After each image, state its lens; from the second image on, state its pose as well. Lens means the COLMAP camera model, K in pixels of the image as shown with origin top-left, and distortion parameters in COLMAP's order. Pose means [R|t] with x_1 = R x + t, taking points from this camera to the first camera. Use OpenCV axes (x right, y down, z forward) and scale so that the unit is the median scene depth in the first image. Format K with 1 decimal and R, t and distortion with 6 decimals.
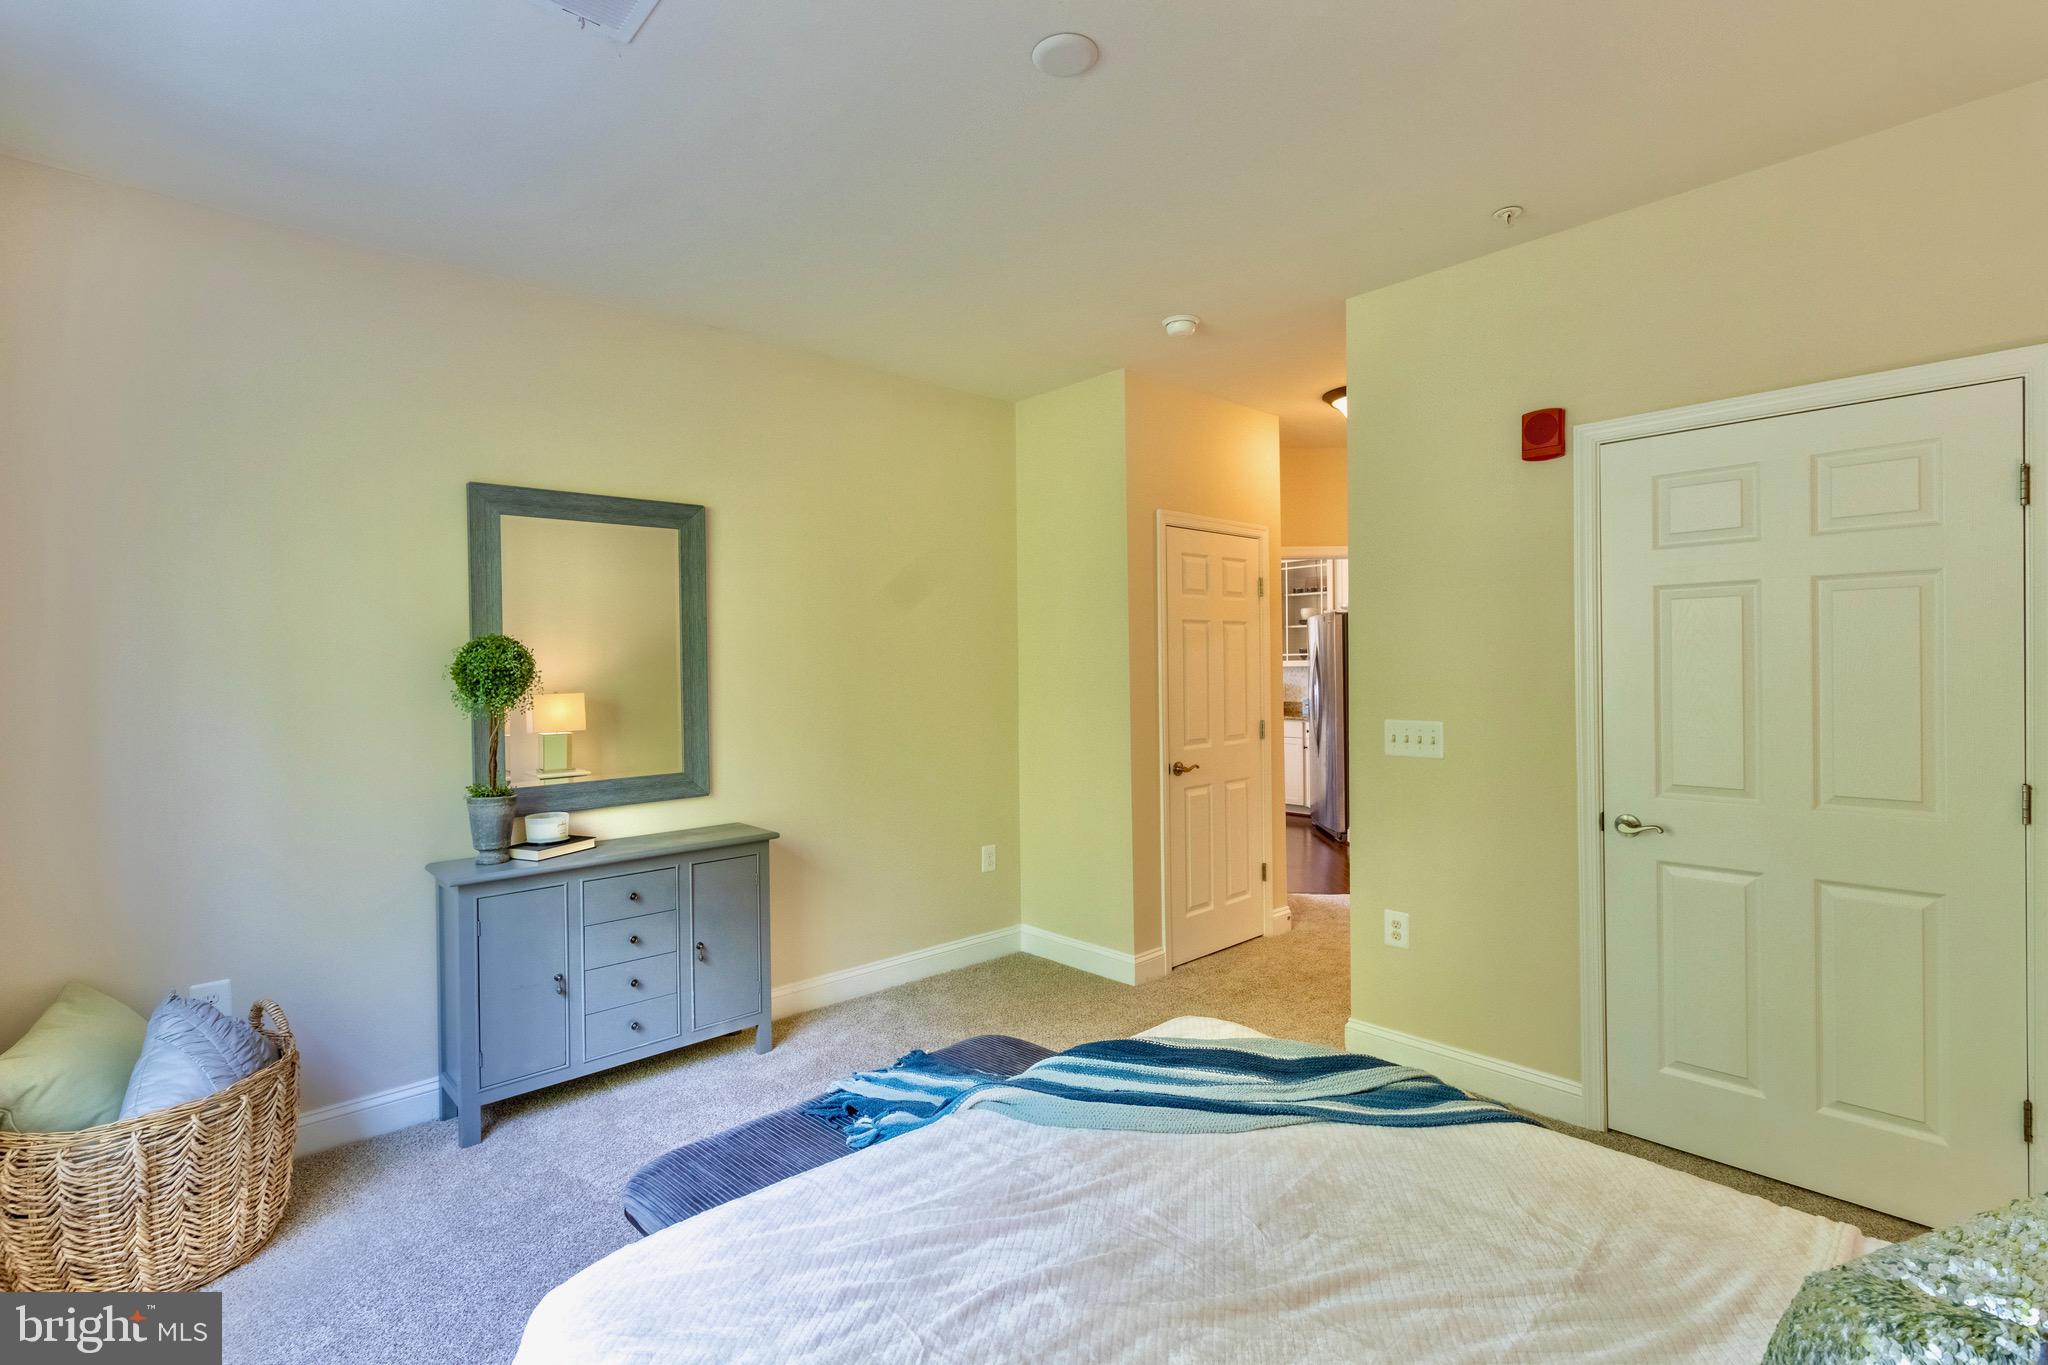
lens RADIAL K [[950.8, 0, 1016.9], [0, 950.8, 676.2], [0, 0, 1]] dist [0.000664, 0.000867]
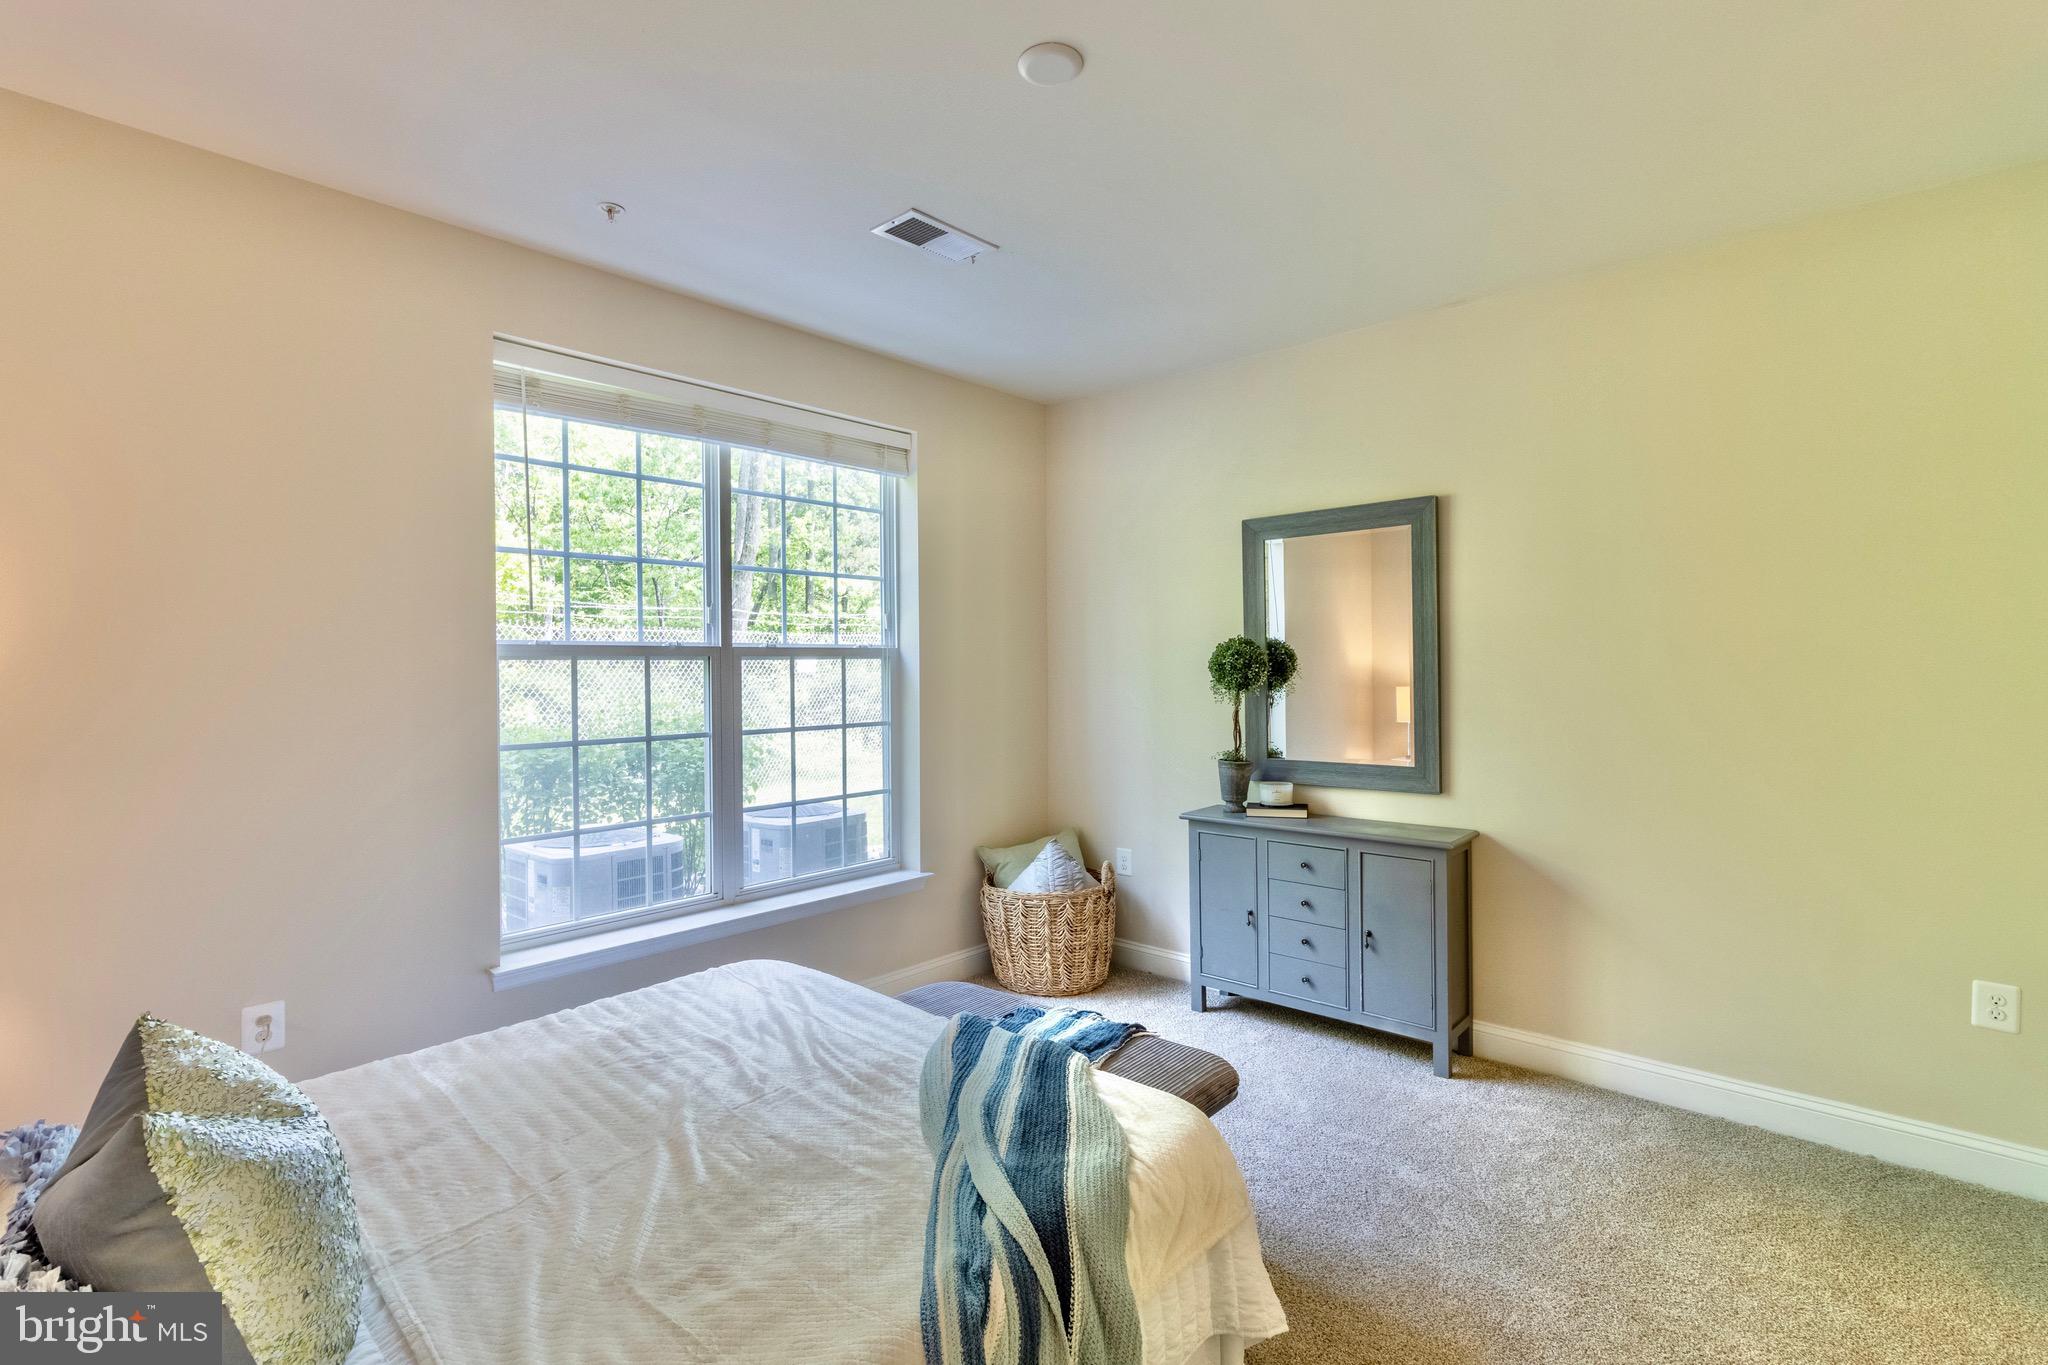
lens RADIAL K [[950.8, 0, 1017.0], [0, 950.8, 669.9], [0, 0, 1]] dist [0.000664, 0.000867]
pose [[0.084845, 0.011878, -0.996323, 0.677661], [-0.003801, 0.999926, 0.011597, -0.011548], [0.996387, 0.002803, 0.084884, 0.556116]]
